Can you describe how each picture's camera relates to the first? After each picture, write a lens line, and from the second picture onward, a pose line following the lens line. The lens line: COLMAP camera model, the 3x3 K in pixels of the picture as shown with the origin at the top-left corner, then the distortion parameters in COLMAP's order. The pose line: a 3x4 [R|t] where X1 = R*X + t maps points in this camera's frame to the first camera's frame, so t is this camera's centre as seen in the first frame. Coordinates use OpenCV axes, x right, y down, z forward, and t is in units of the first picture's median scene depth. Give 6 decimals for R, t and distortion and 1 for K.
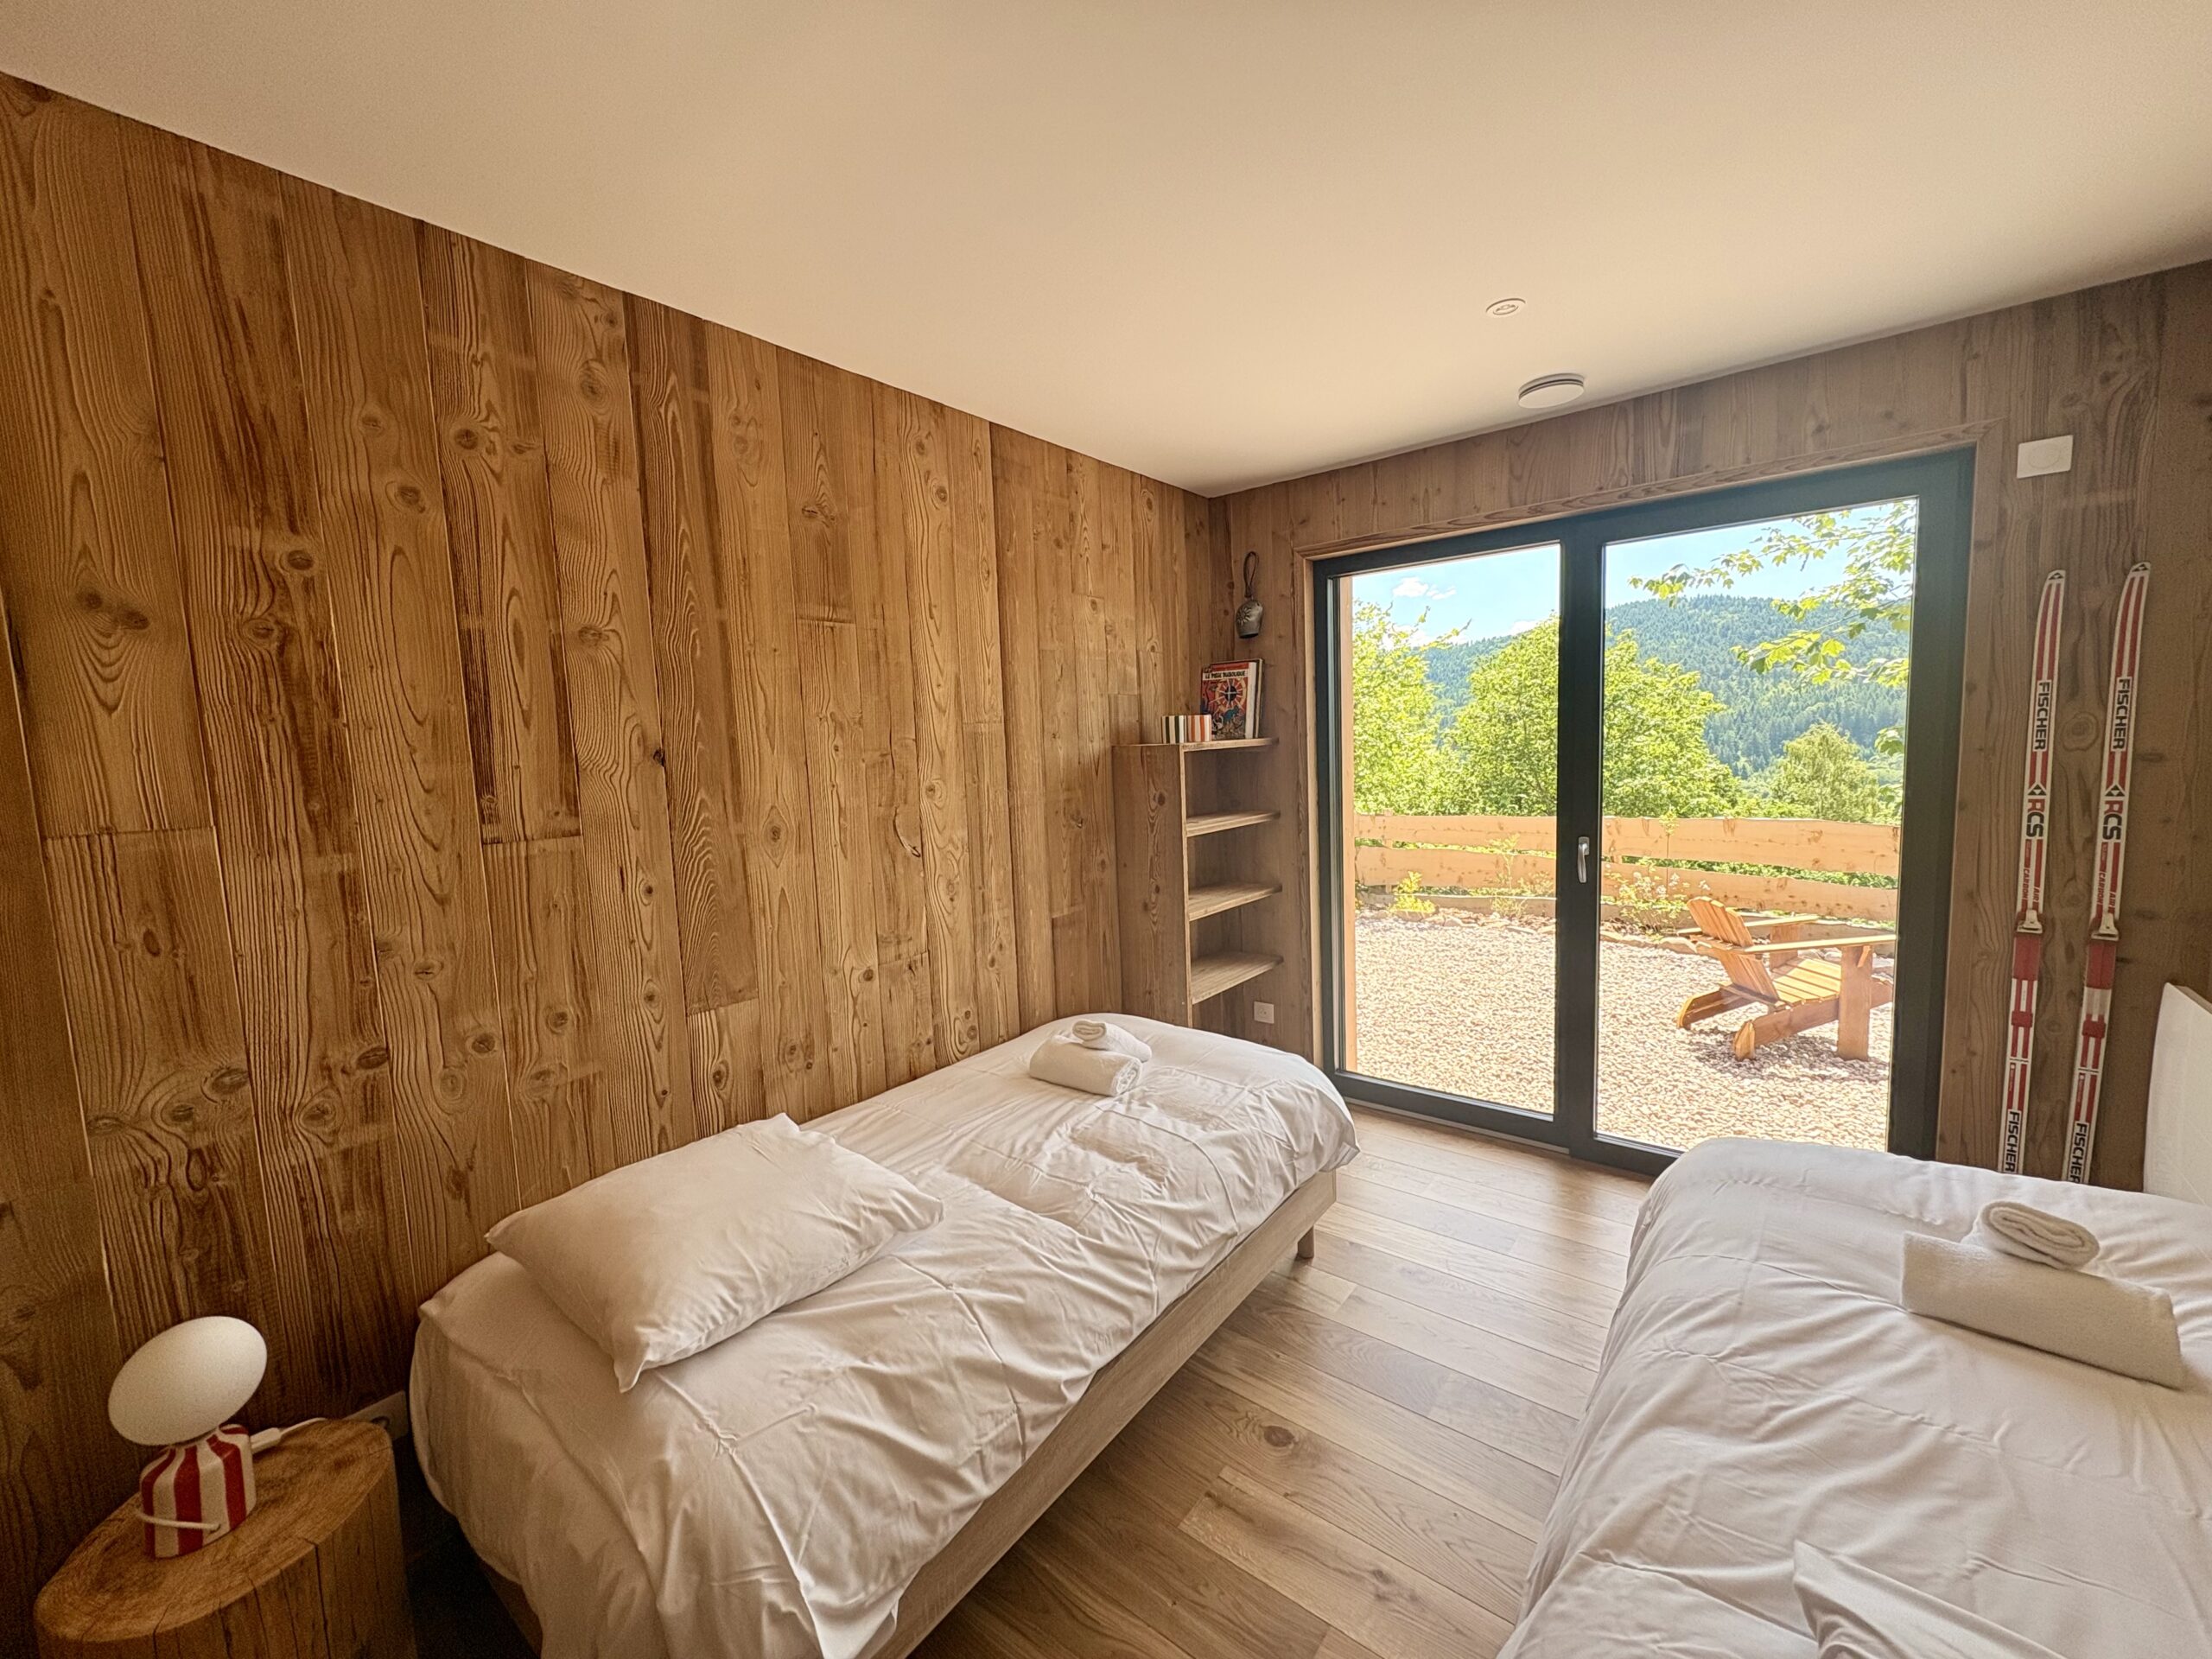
lens RADIAL K [[879.5, 0, 1121.1], [0, 879.5, 830.1], [0, 0, 1]] dist [0.000722, -0.000137]
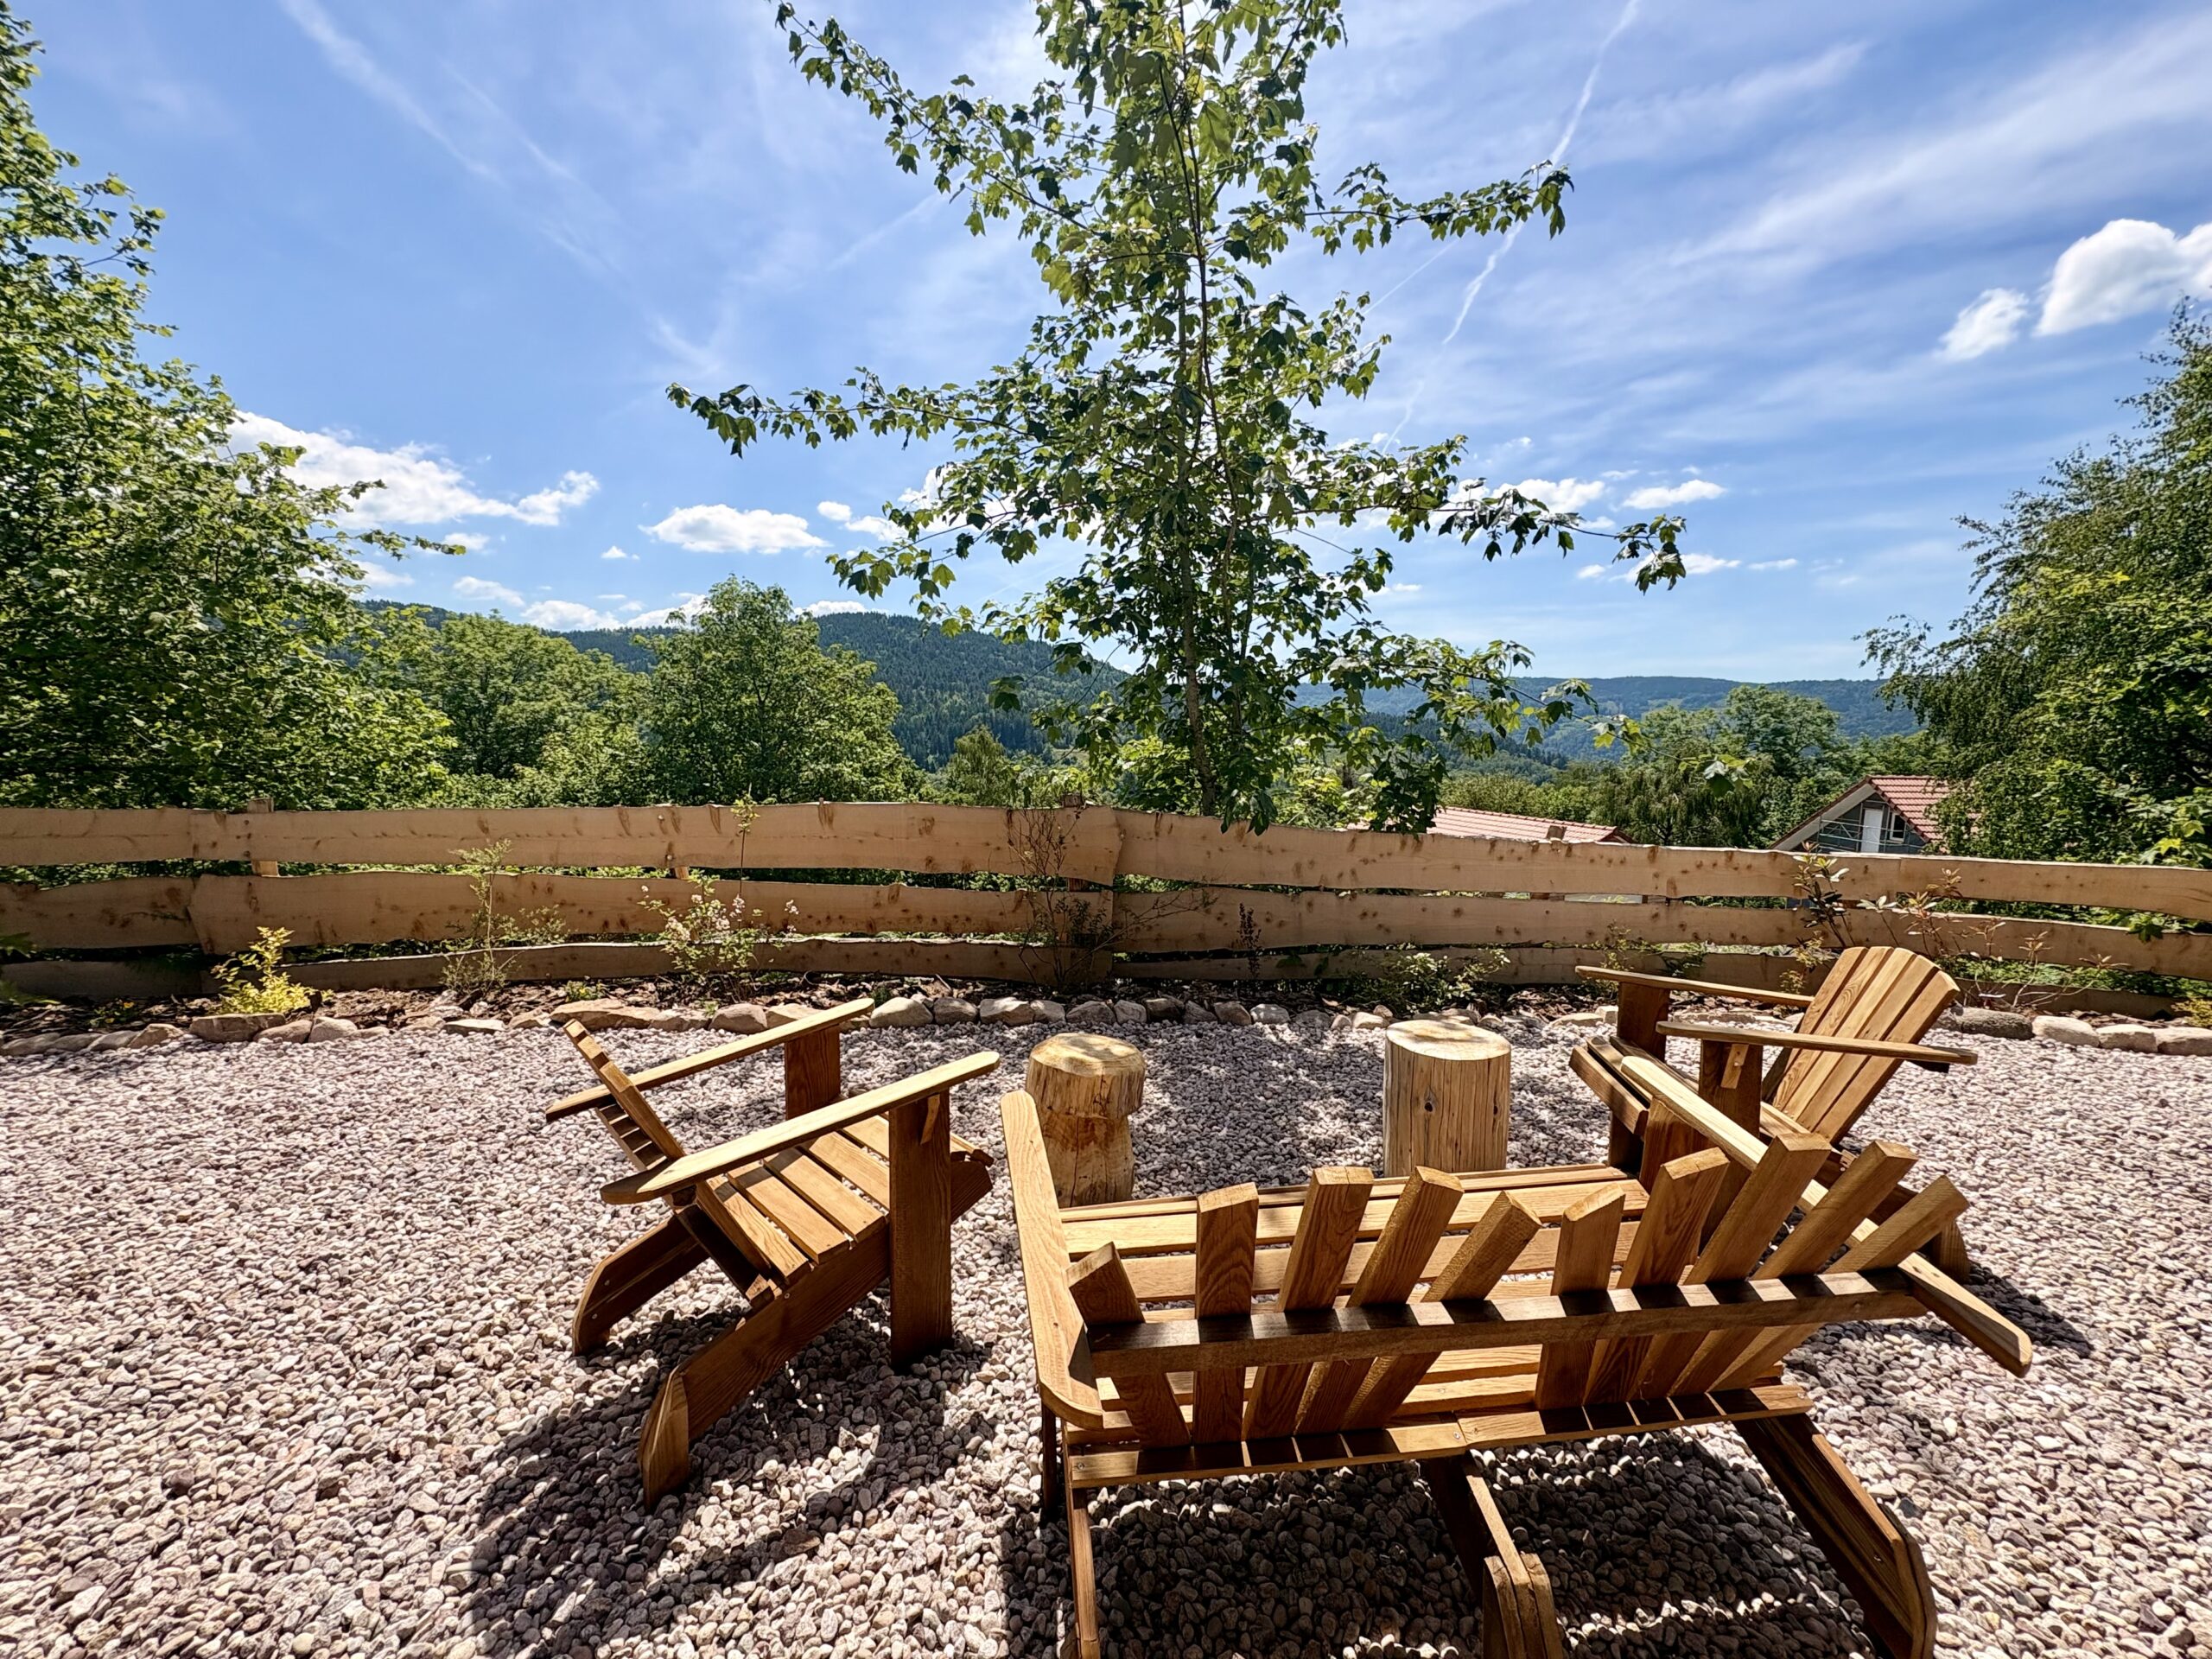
lens RADIAL K [[879.5, 0, 1105.2], [0, 879.5, 824.0], [0, 0, 1]] dist [0.000722, -0.000137]
pose [[0.694994, -0.022972, 0.718648, 0.360736], [0.022225, 0.999698, 0.010463, 0.000318], [-0.718672, 0.008700, 0.695295, 0.392834]]
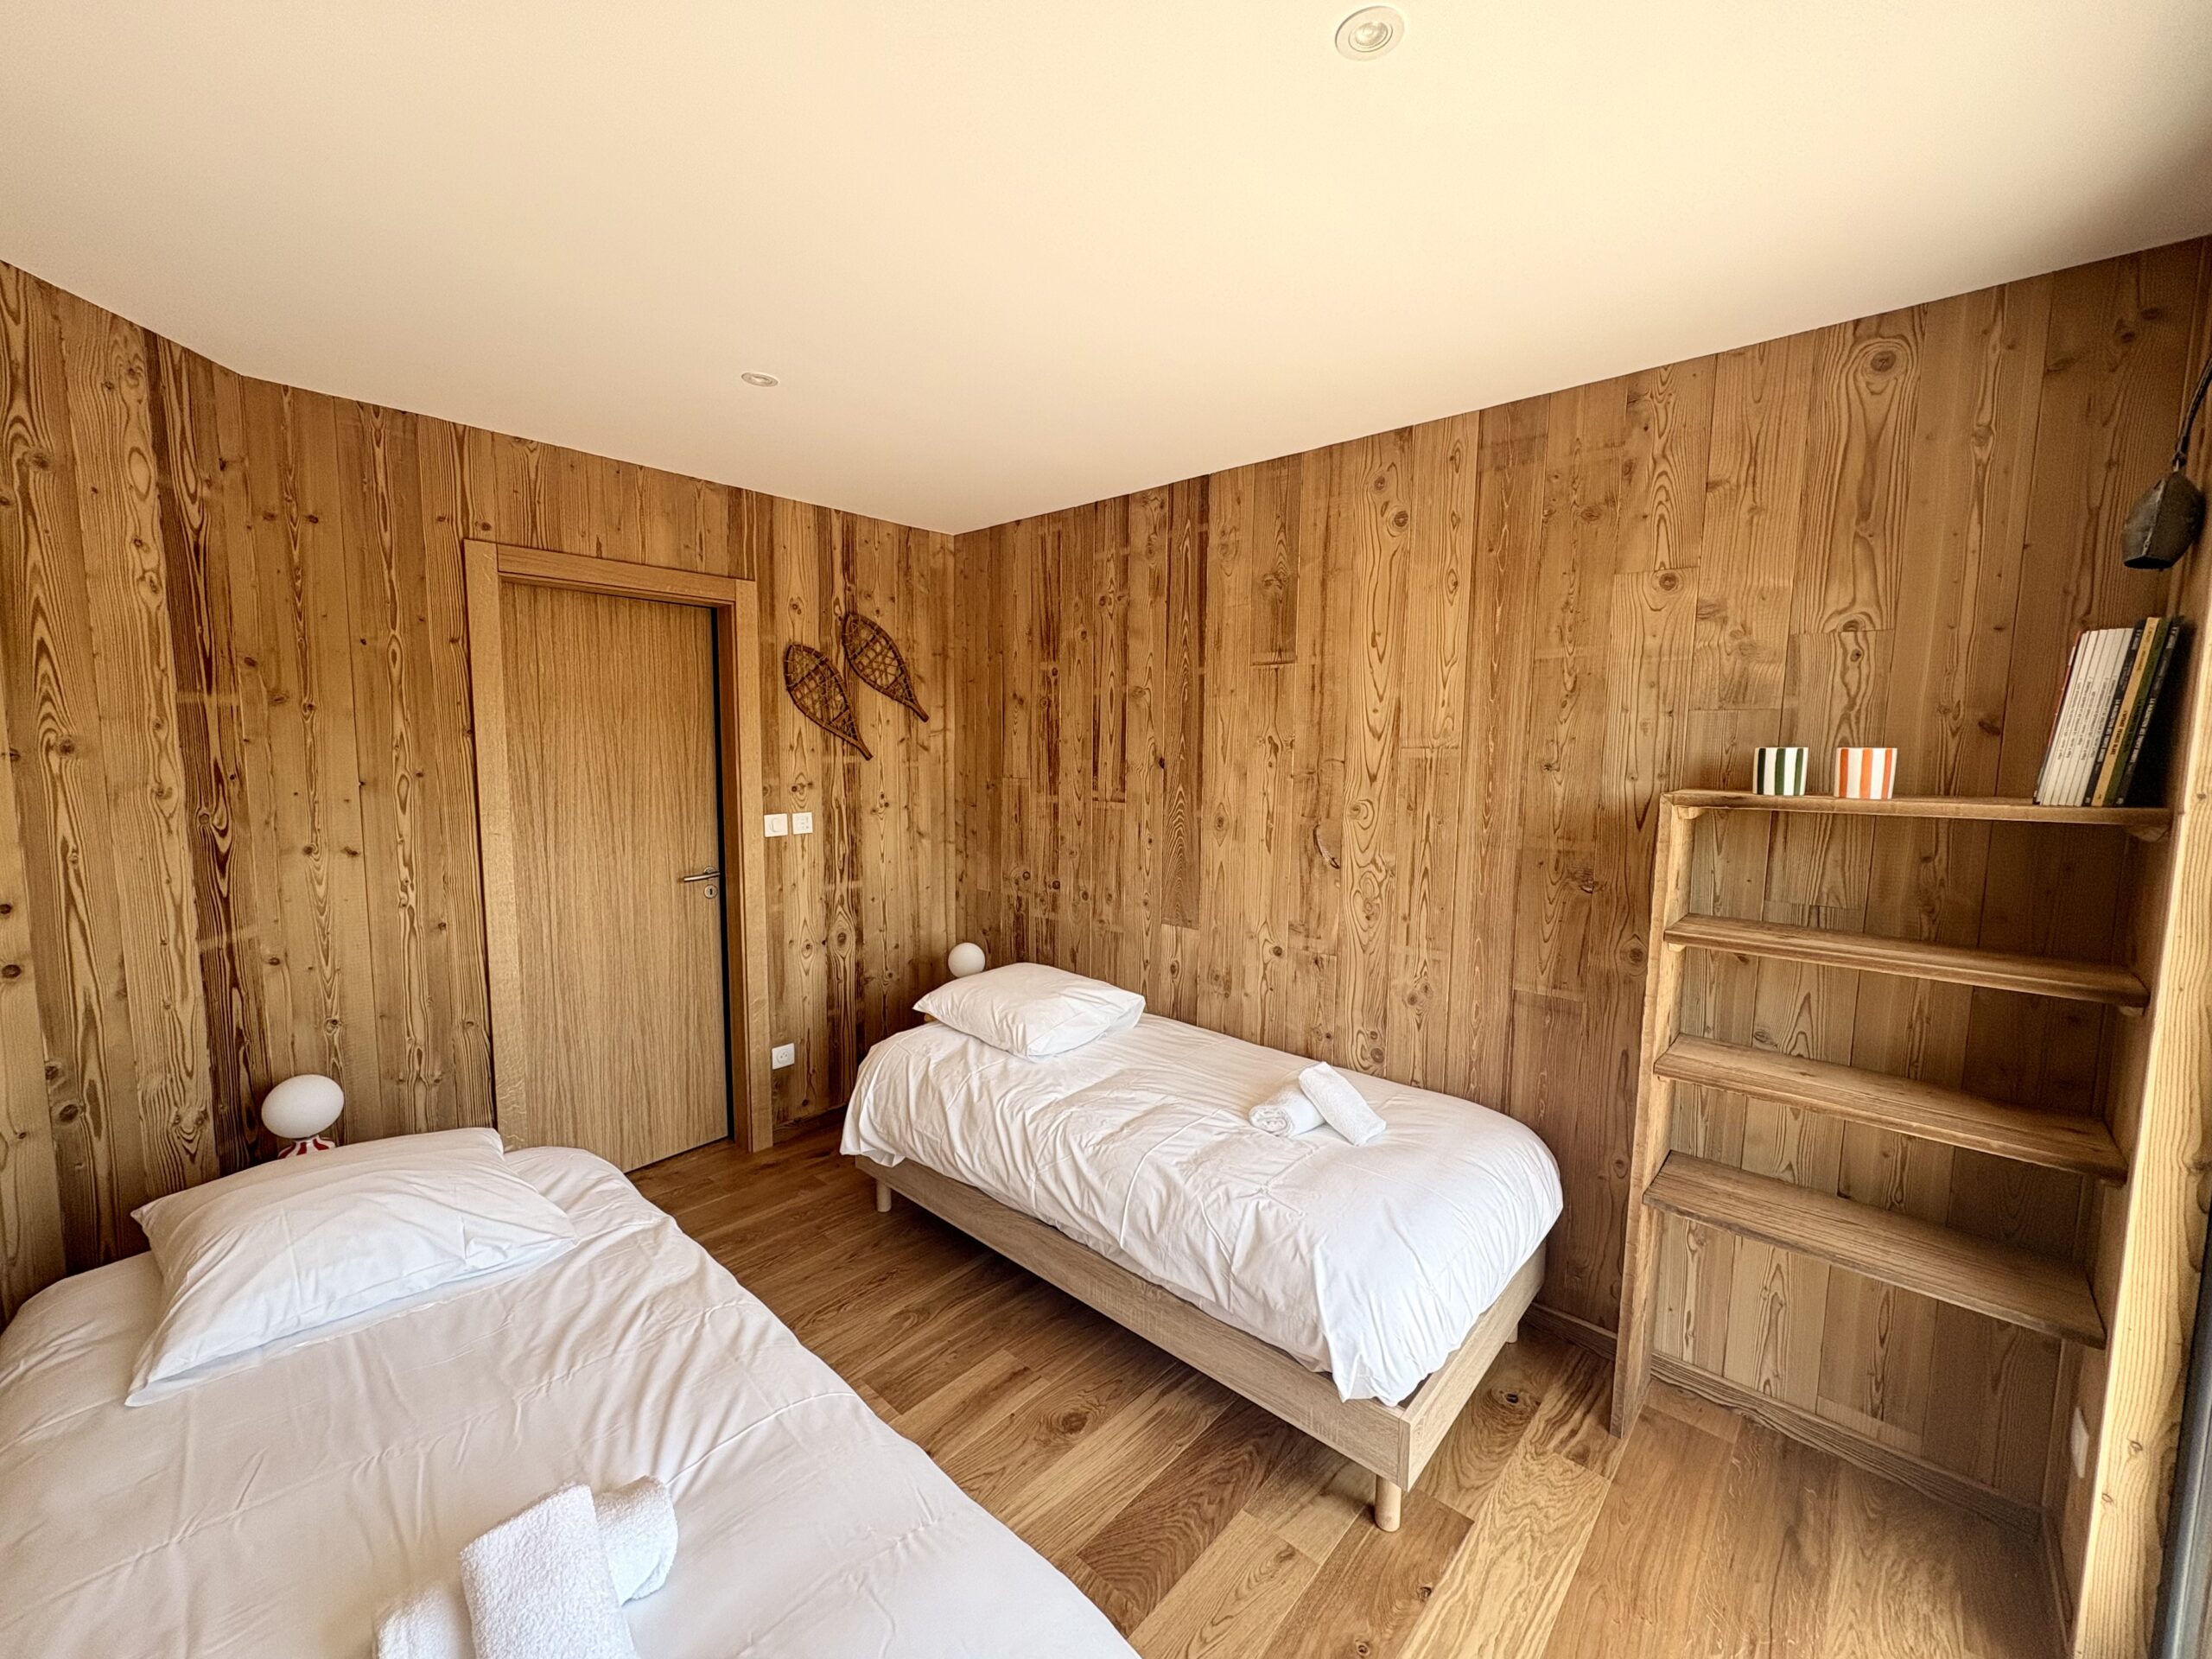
lens RADIAL K [[879.5, 0, 1100.1], [0, 879.5, 837.2], [0, 0, 1]] dist [0.000722, -0.000137]
pose [[-0.075444, 0.146945, -0.986263, 1.035572], [-0.109497, 0.981880, 0.154668, -0.172763], [0.991120, 0.119661, -0.057987, 0.914363]]
